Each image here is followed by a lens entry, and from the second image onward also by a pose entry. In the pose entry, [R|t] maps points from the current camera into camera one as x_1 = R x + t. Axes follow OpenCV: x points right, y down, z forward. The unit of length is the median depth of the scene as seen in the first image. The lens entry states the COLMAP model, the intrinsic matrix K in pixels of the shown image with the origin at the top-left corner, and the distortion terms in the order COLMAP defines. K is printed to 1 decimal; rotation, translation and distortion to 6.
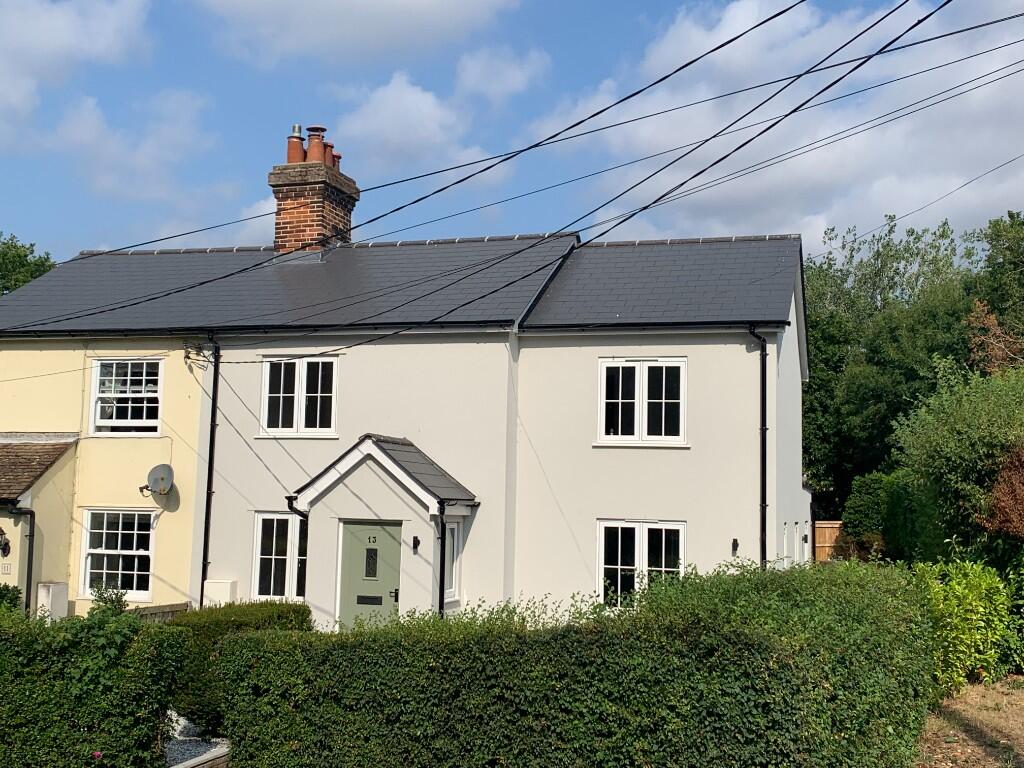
lens RADIAL K [[1250.1, 0, 511.2], [0, 1250.1, 385.6], [0, 0, 1]] dist [-0.036164, 0.000000]
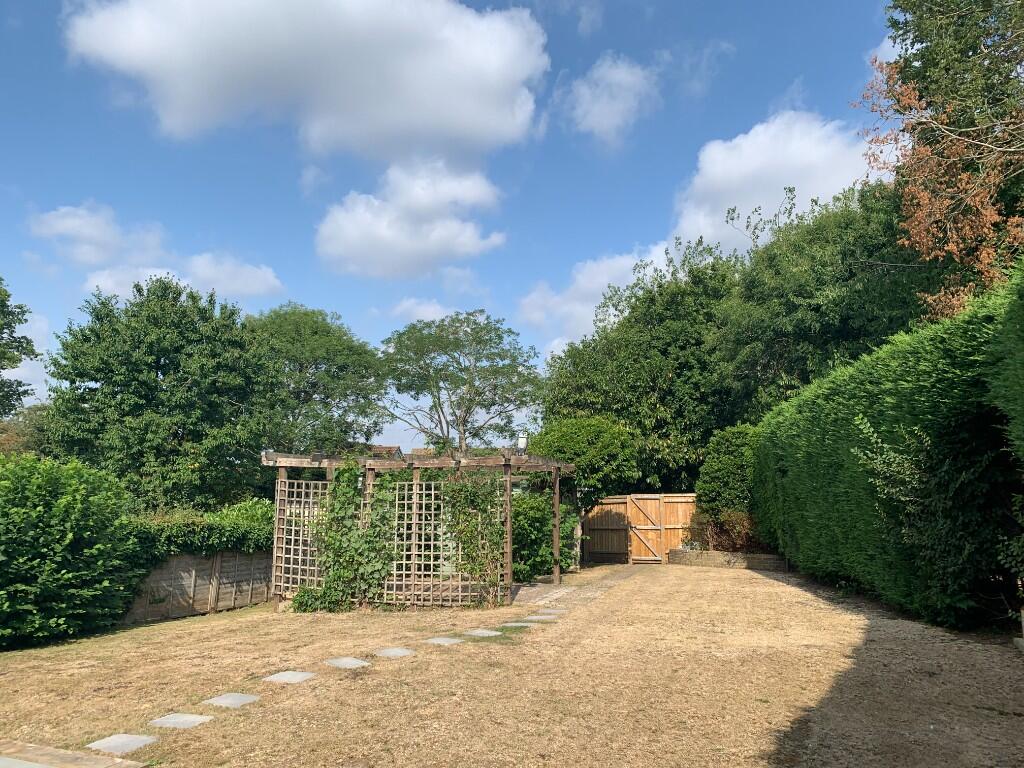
lens RADIAL K [[780.3, 0, 513.4], [0, 780.3, 379.1], [0, 0, 1]] dist [0.008733, 0.001740]
pose [[0.995151, -0.032859, -0.092706, 0.204326], [0.027947, 0.998161, -0.053800, 0.064248], [0.094303, 0.050949, 0.994239, 0.537314]]
